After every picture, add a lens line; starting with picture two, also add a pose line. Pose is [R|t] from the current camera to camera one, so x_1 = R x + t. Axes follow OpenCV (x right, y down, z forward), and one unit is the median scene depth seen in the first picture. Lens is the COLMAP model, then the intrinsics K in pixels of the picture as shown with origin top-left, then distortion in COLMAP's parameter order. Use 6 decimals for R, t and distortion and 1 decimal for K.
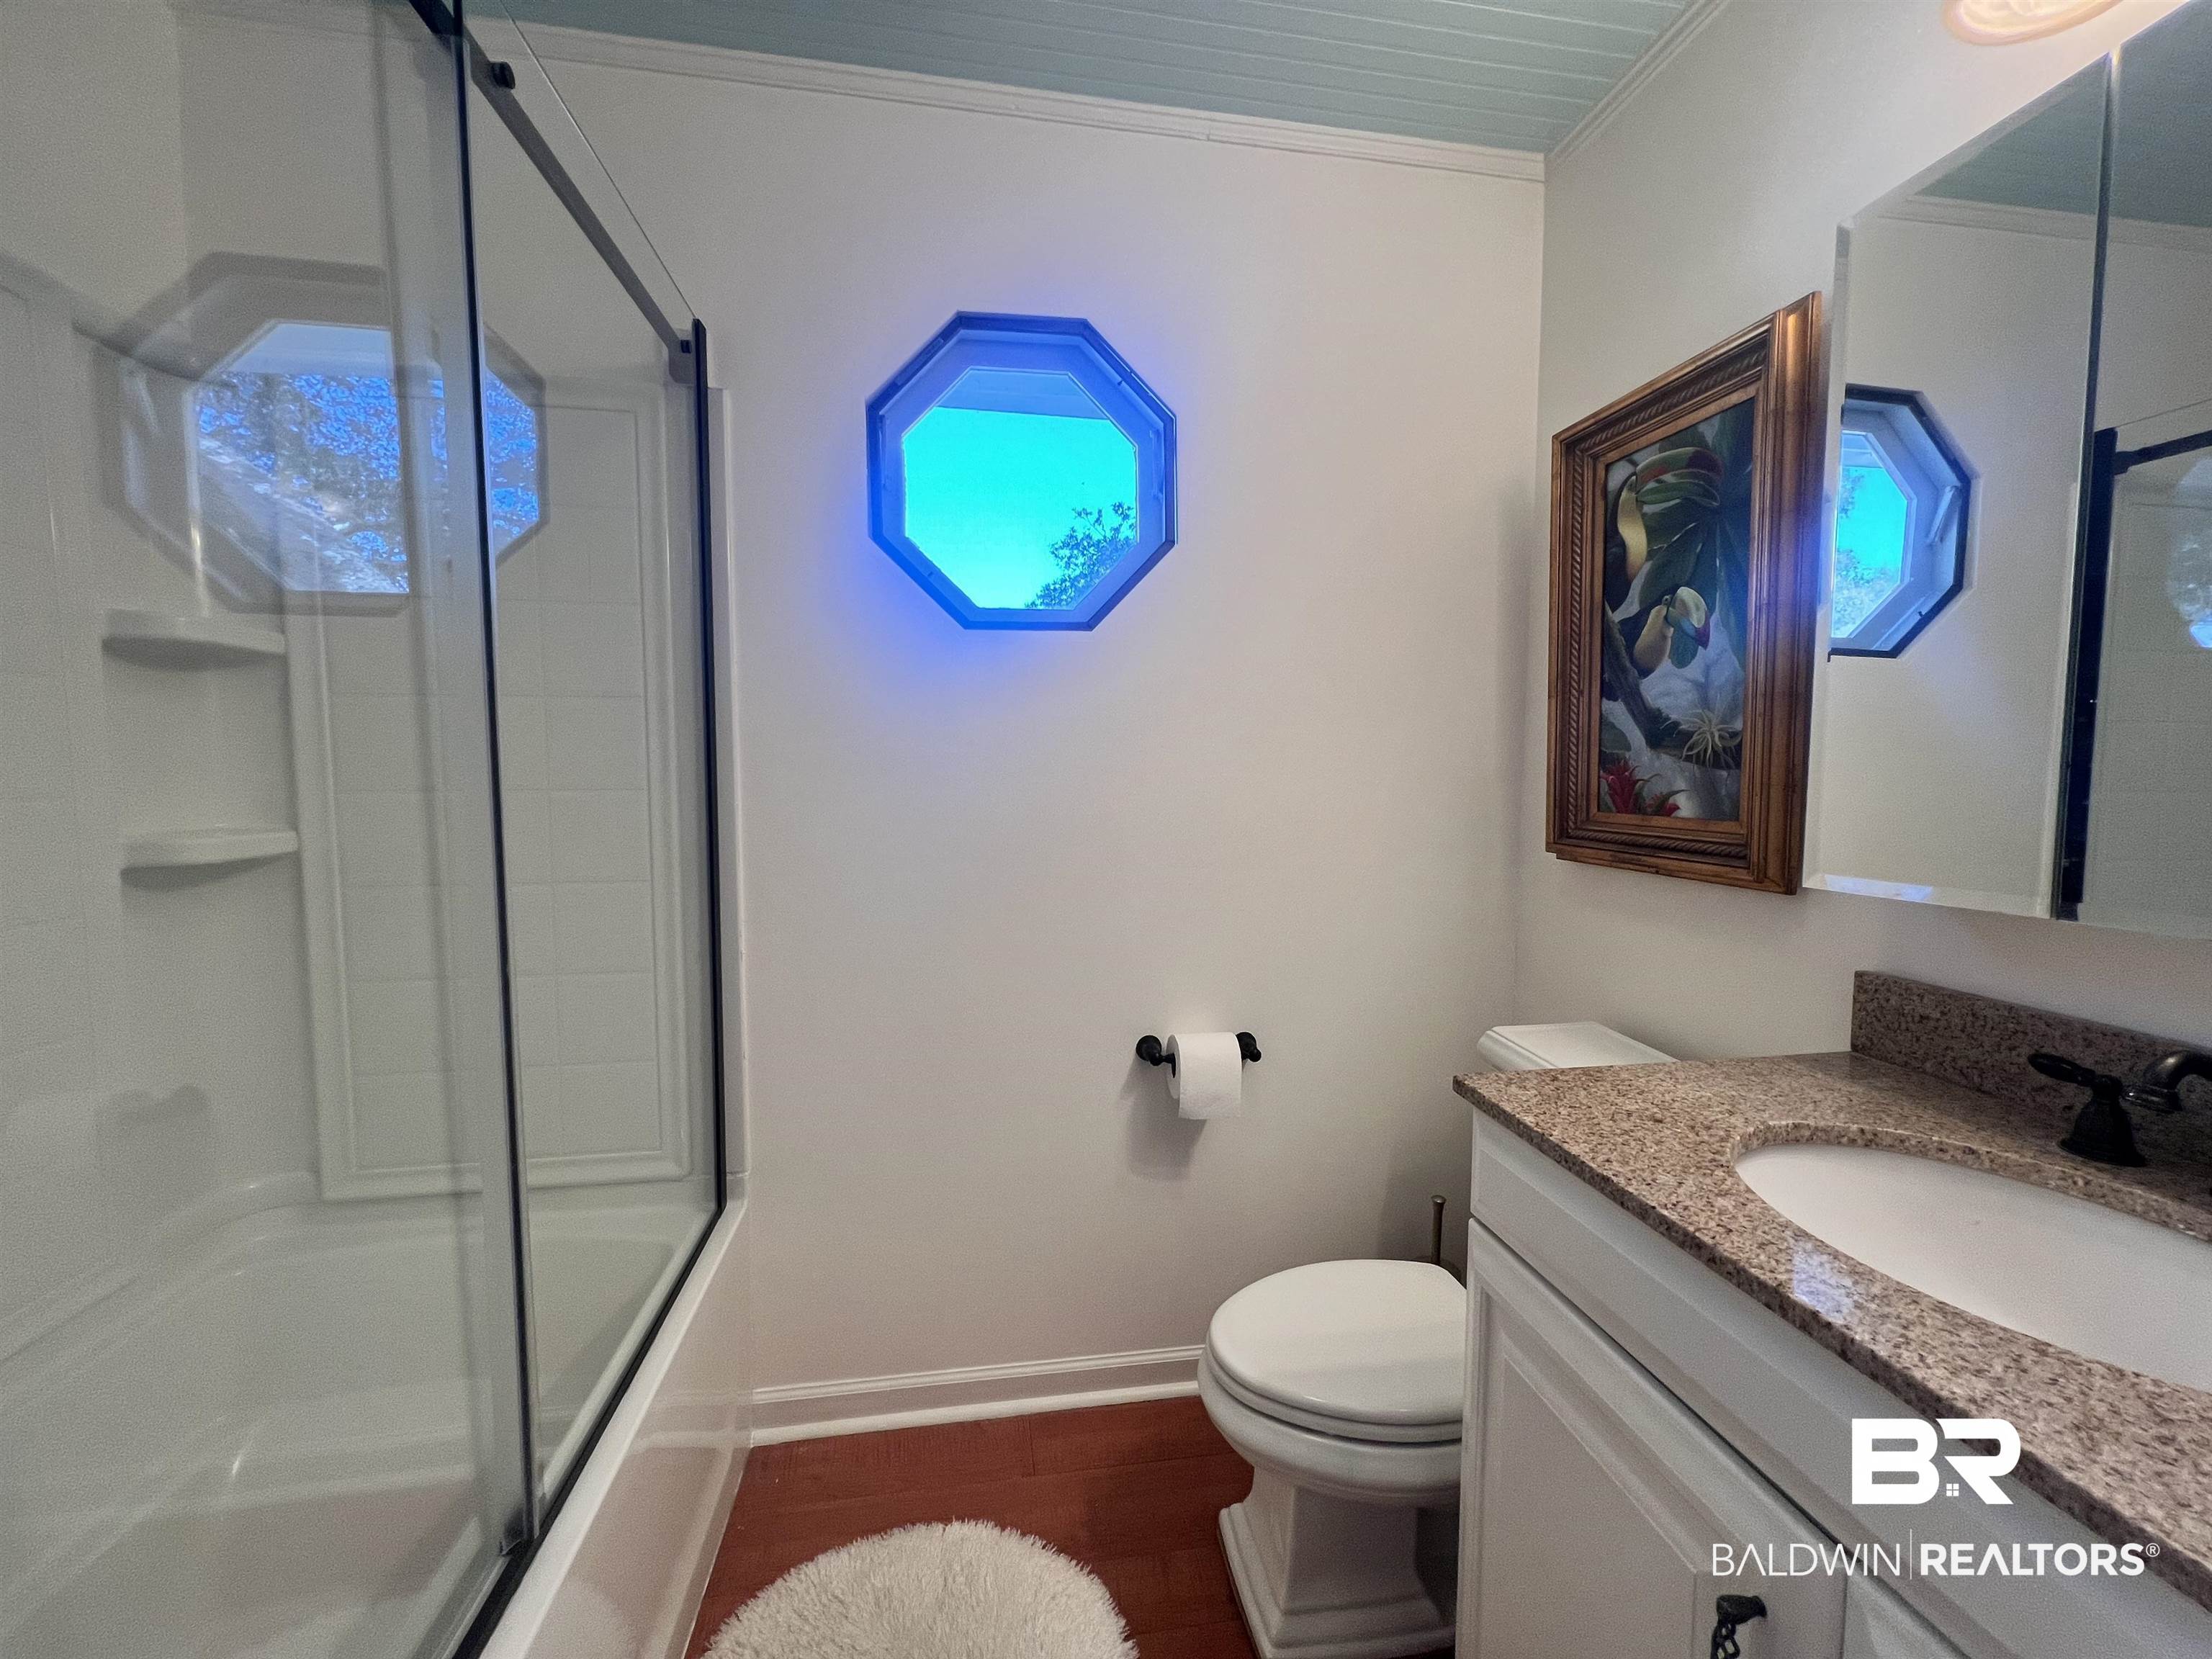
lens RADIAL K [[884.7, 0, 1106.0], [0, 884.7, 829.5], [0, 0, 1]] dist [0.000368, -0.000226]
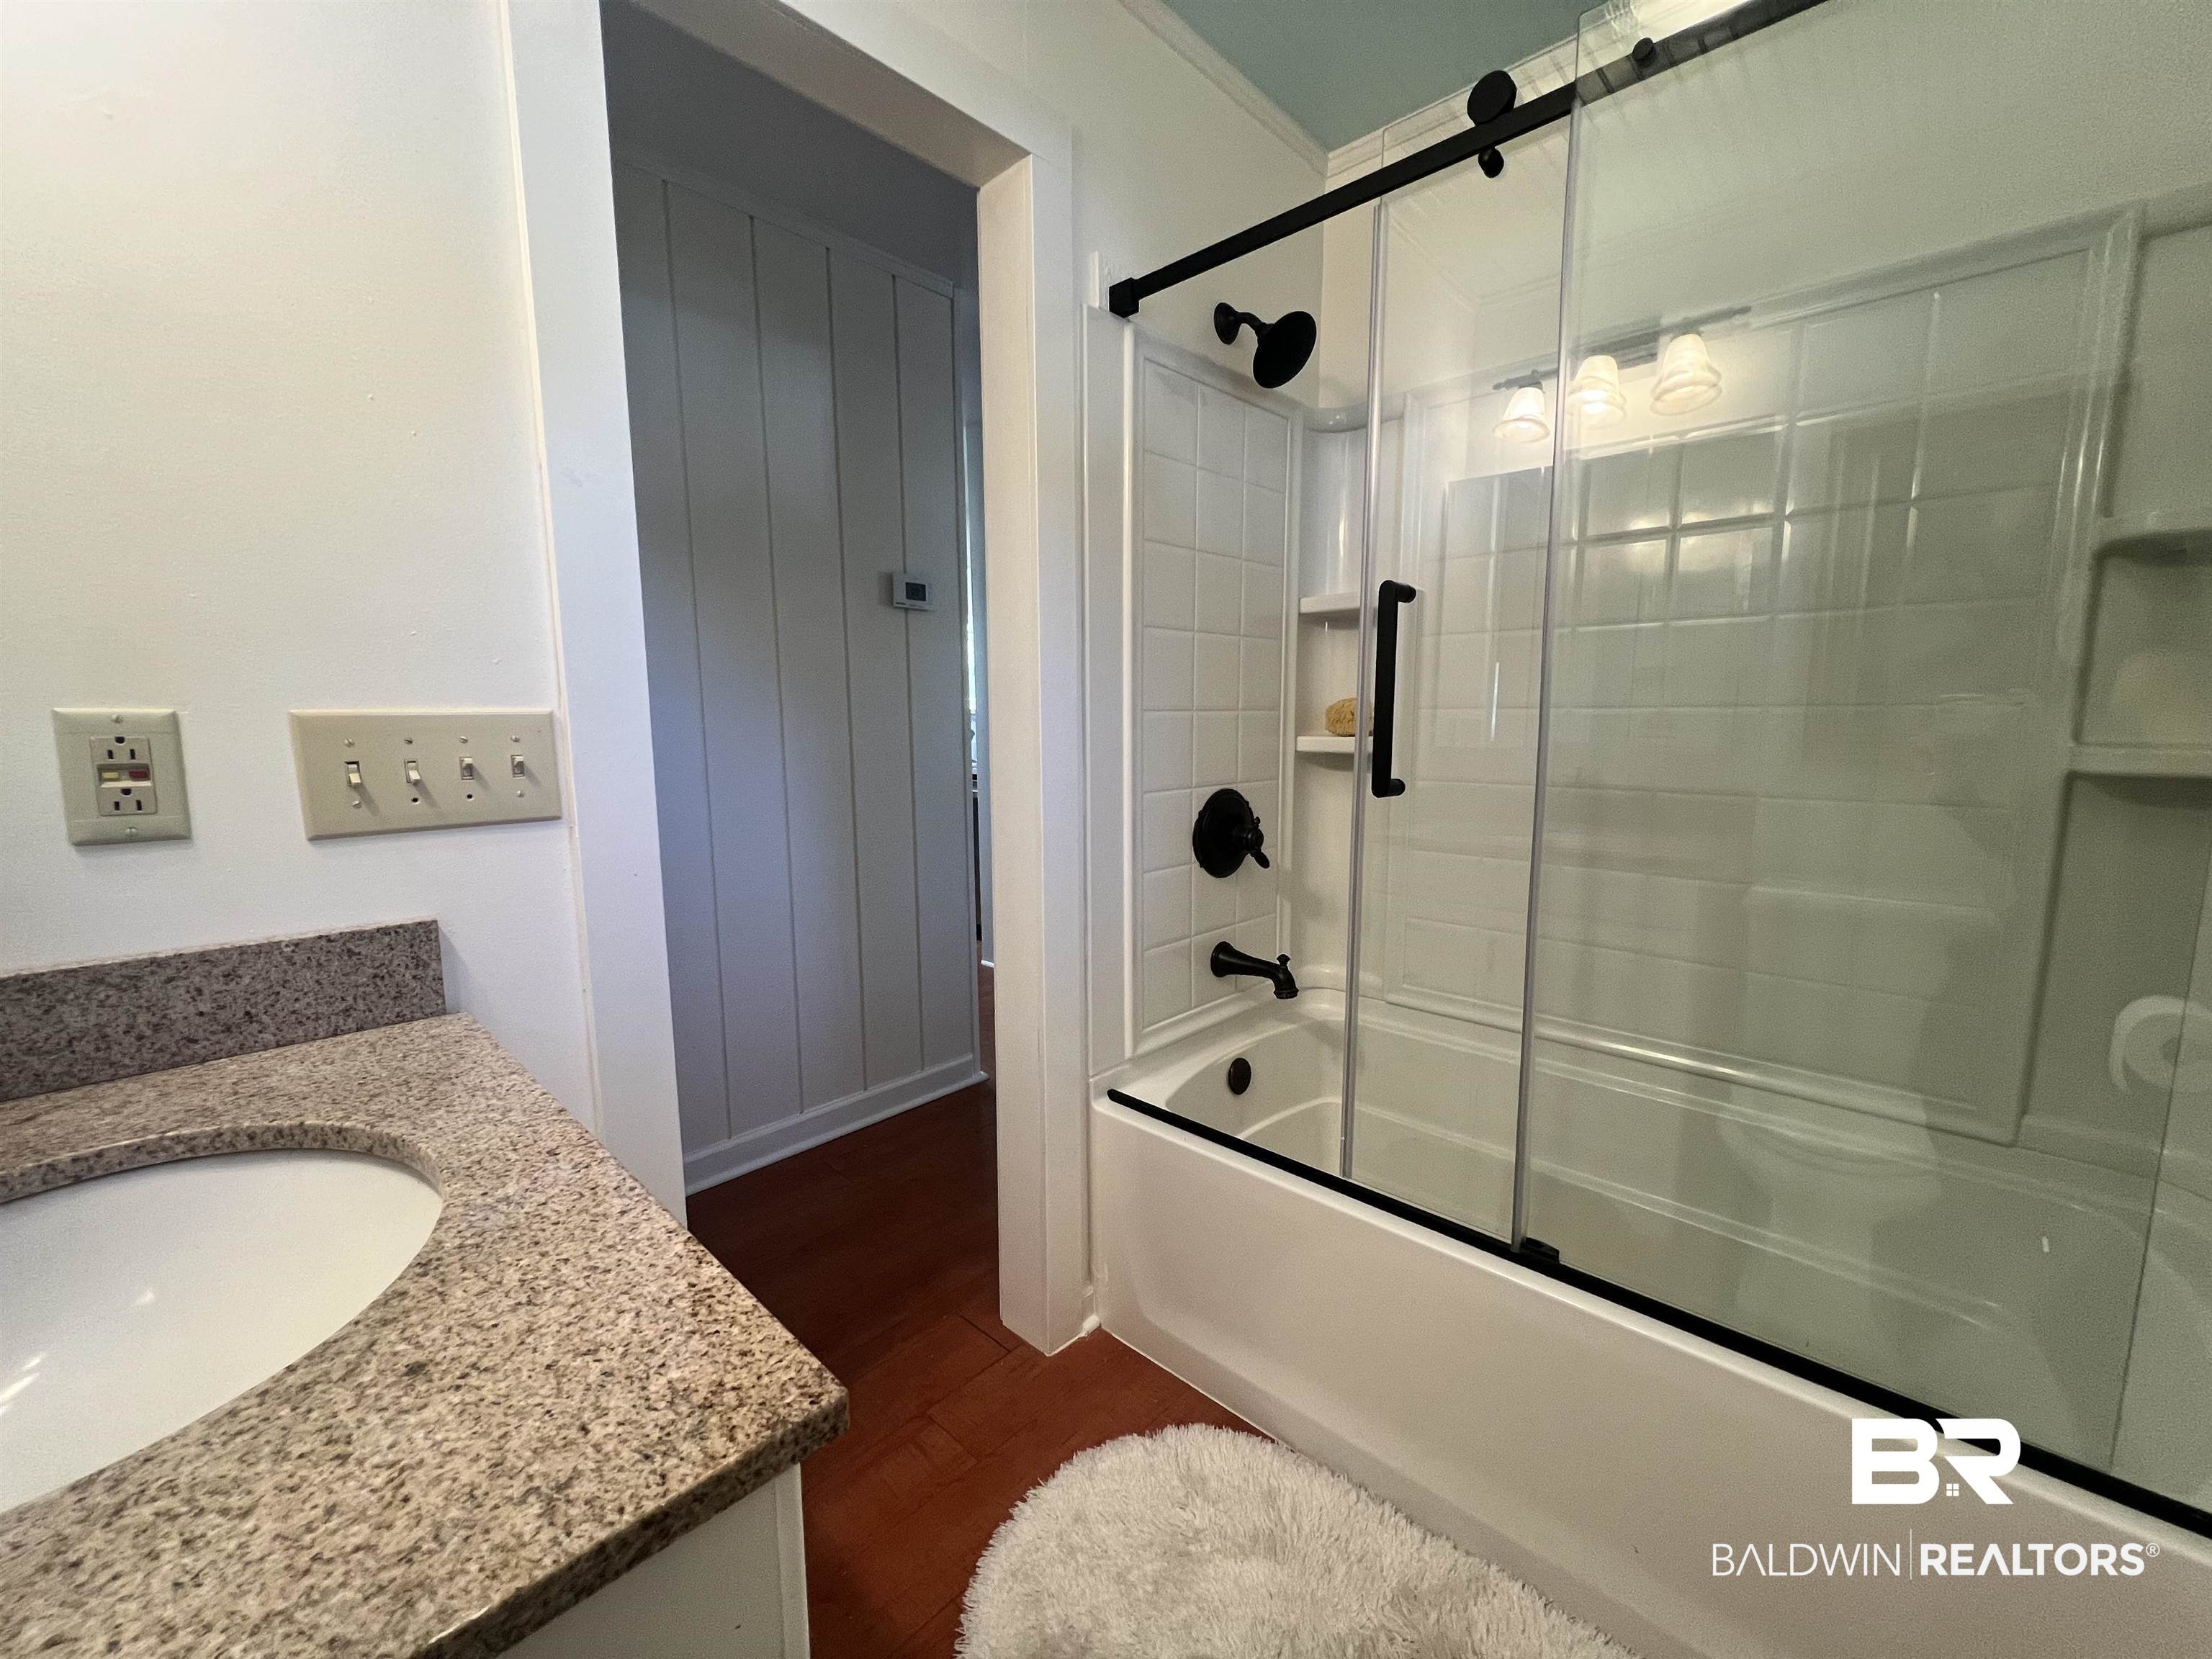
lens RADIAL K [[884.7, 0, 1106.0], [0, 884.7, 829.5], [0, 0, 1]] dist [0.000368, -0.000226]
pose [[-0.792381, 0.081230, -0.604594, 0.376393], [-0.039619, 0.982150, 0.183881, -0.027320], [0.608738, 0.169657, -0.775019, 0.964623]]
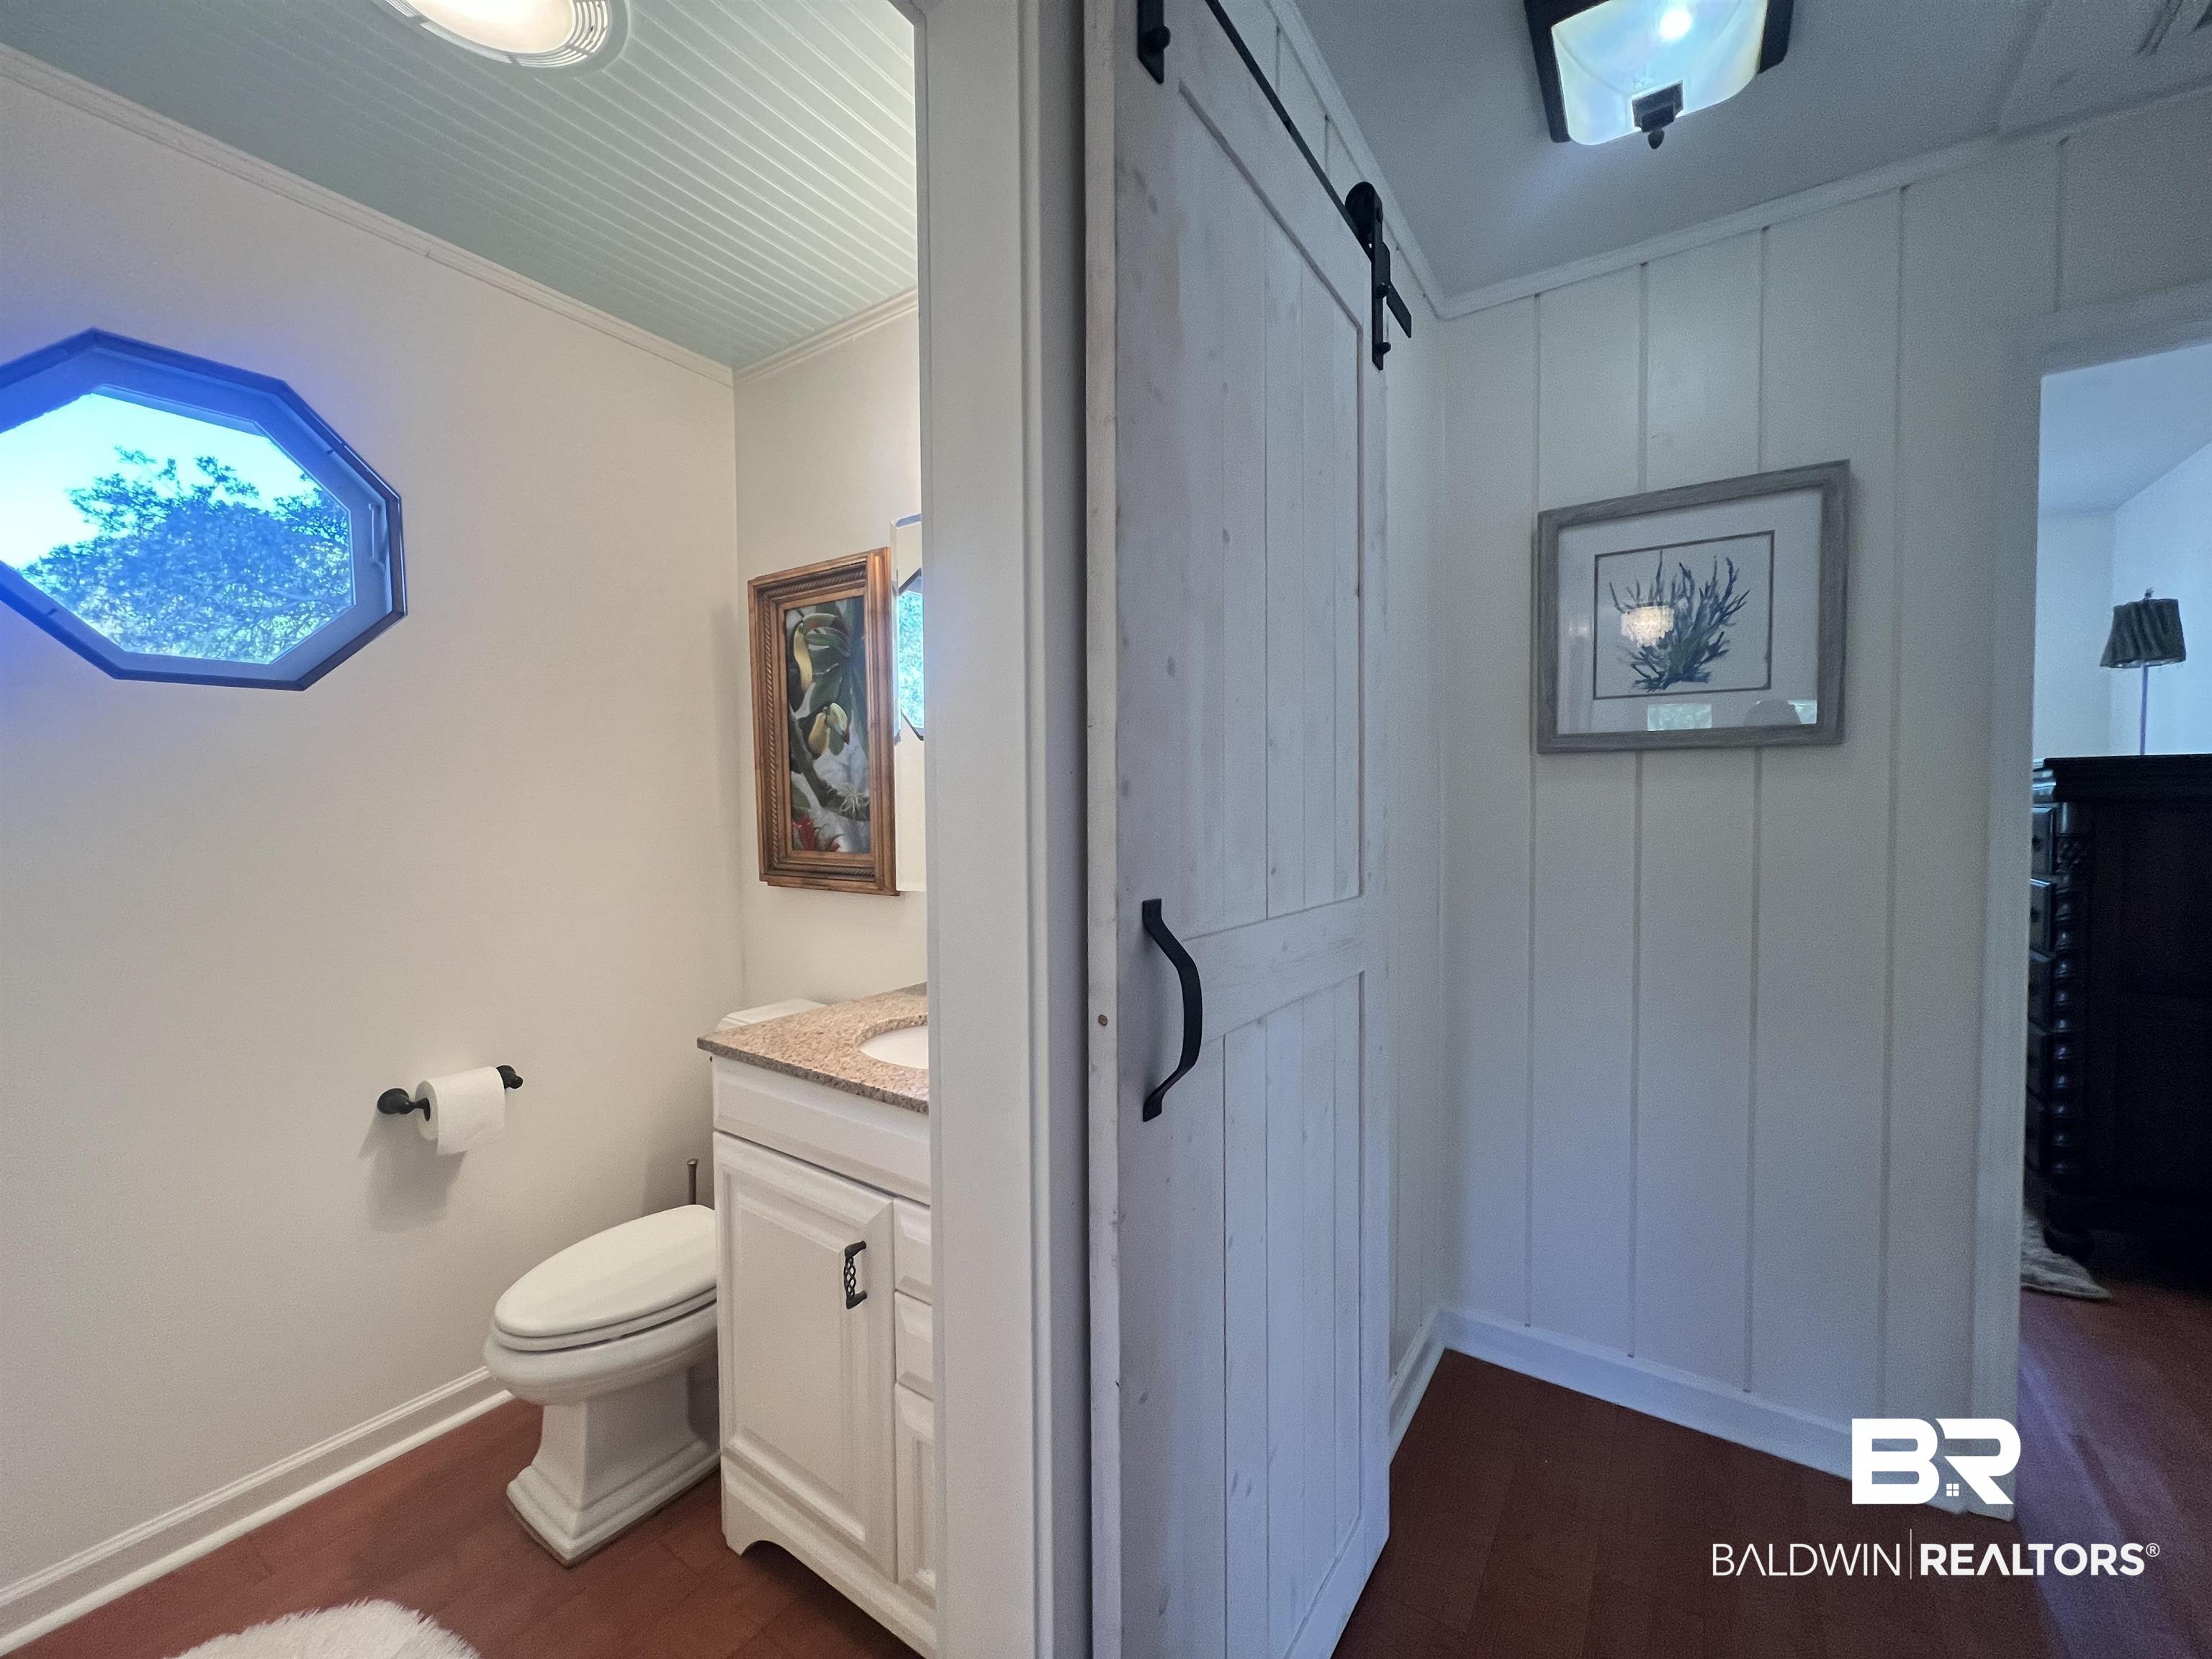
lens RADIAL K [[884.7, 0, 1106.0], [0, 884.7, 829.5], [0, 0, 1]] dist [0.000368, -0.000226]
pose [[0.684605, -0.029554, 0.728315, -0.147097], [0.057100, 0.998282, -0.013164, -0.006432], [-0.726675, 0.050599, 0.685116, -0.375898]]
